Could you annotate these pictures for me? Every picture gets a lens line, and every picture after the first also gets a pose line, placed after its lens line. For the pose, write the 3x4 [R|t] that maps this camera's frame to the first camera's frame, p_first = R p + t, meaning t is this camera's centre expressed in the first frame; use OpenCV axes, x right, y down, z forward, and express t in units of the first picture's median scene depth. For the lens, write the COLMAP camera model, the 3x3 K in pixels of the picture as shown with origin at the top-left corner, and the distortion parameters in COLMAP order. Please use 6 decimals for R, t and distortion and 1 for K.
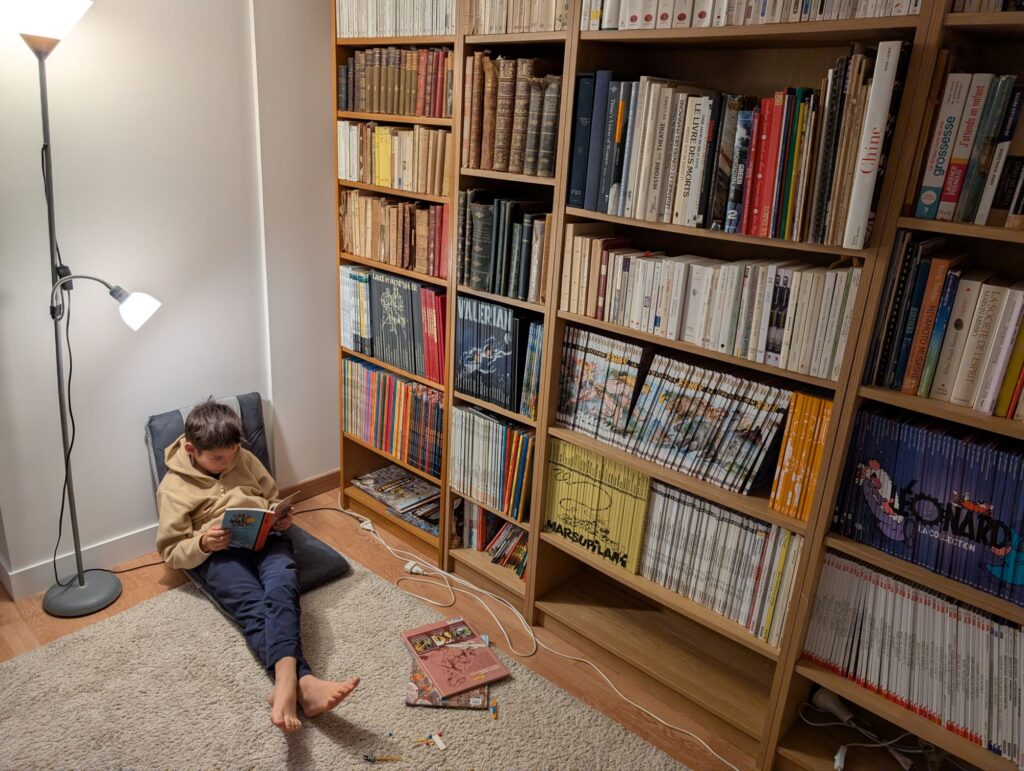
lens RADIAL K [[730.3, 0, 516.9], [0, 730.3, 385.1], [0, 0, 1]] dist [0.062587, -0.109958]
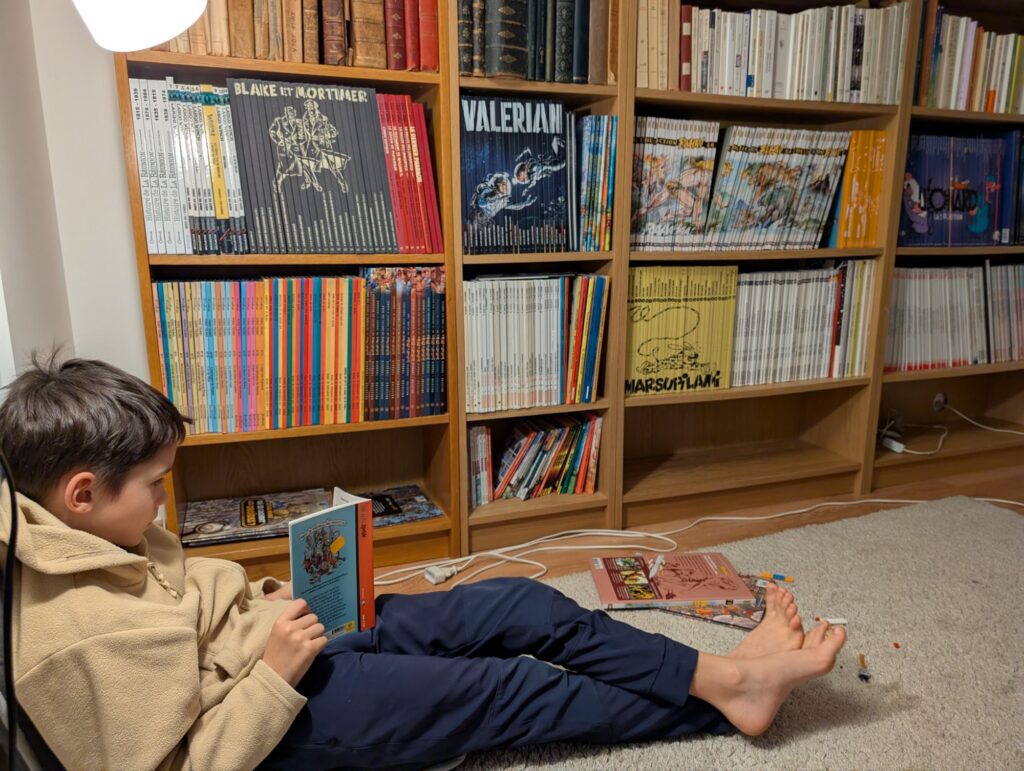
lens RADIAL K [[730.3, 0, 516.9], [0, 730.3, 385.1], [0, 0, 1]] dist [0.062587, -0.109958]
pose [[0.463578, -0.254251, 0.848794, -0.765665], [0.323026, 0.940514, 0.105301, 0.075093], [-0.825076, 0.225367, 0.518131, 0.769121]]
